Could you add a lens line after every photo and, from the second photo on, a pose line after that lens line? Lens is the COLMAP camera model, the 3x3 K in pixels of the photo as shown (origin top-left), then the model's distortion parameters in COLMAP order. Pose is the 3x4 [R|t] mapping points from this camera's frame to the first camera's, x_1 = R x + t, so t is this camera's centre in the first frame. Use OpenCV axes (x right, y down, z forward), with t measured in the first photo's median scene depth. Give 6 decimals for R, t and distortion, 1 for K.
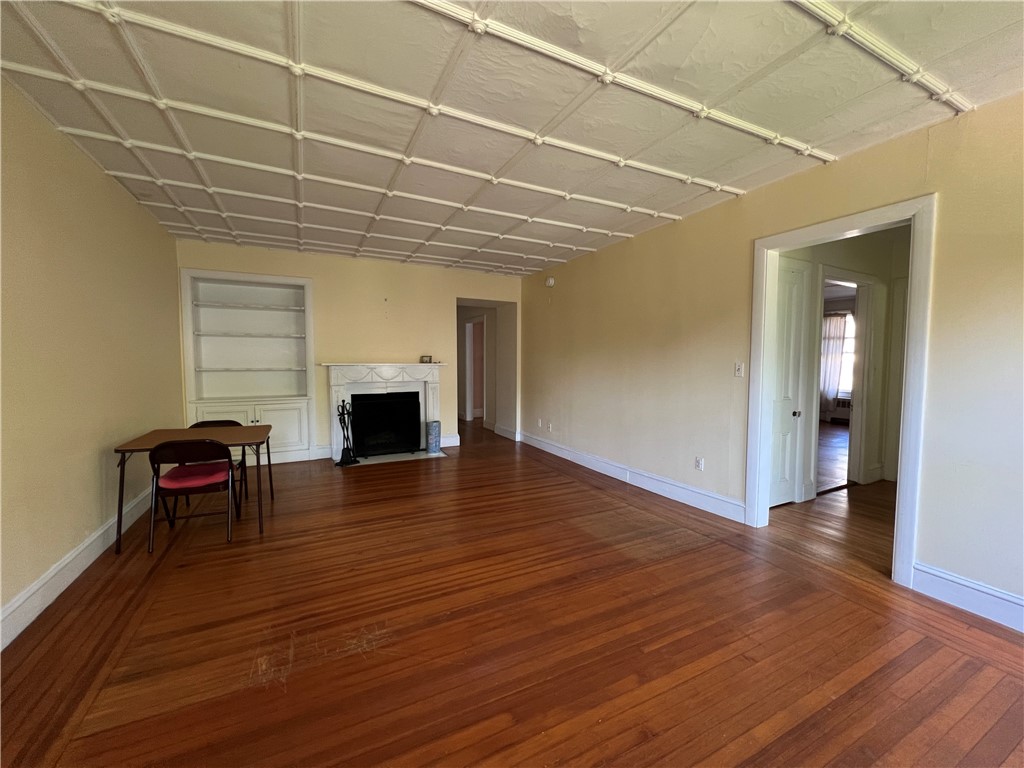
lens RADIAL K [[410.4, 0, 512.0], [0, 410.4, 381.1], [0, 0, 1]] dist [-0.001866, -0.000193]
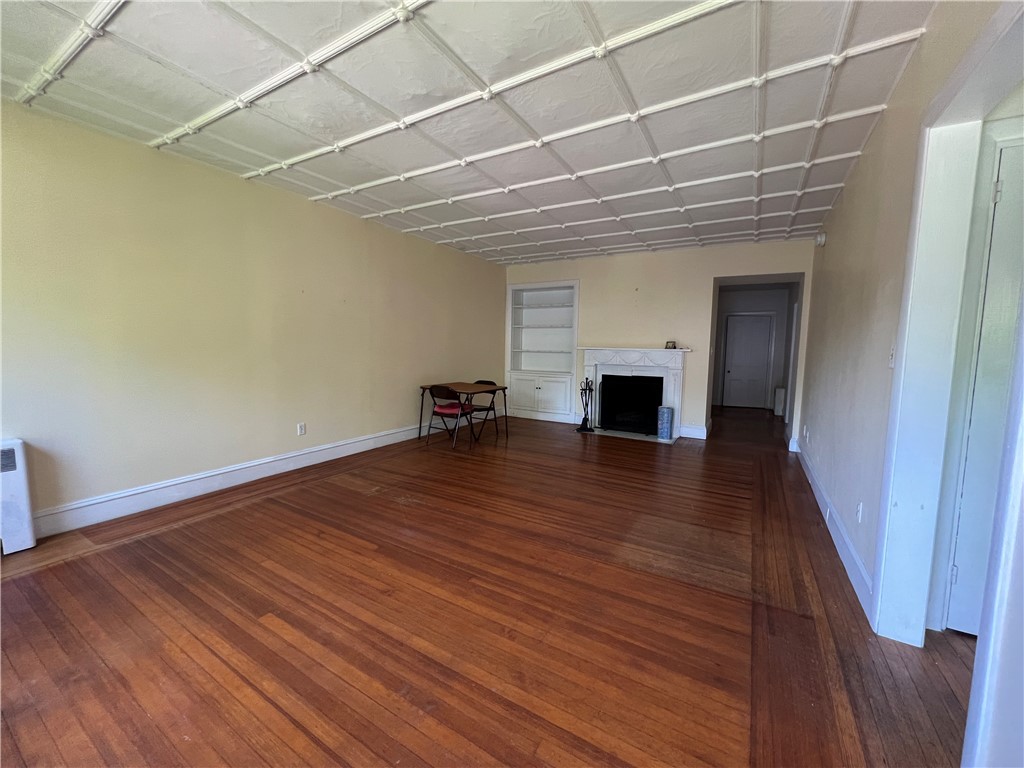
lens RADIAL K [[410.4, 0, 513.4], [0, 410.4, 384.0], [0, 0, 1]] dist [-0.001866, -0.000193]
pose [[0.536372, 0.083839, -0.839807, 0.684781], [-0.059472, 0.996335, 0.061481, 0.004182], [0.841883, 0.016968, 0.539392, 0.228529]]
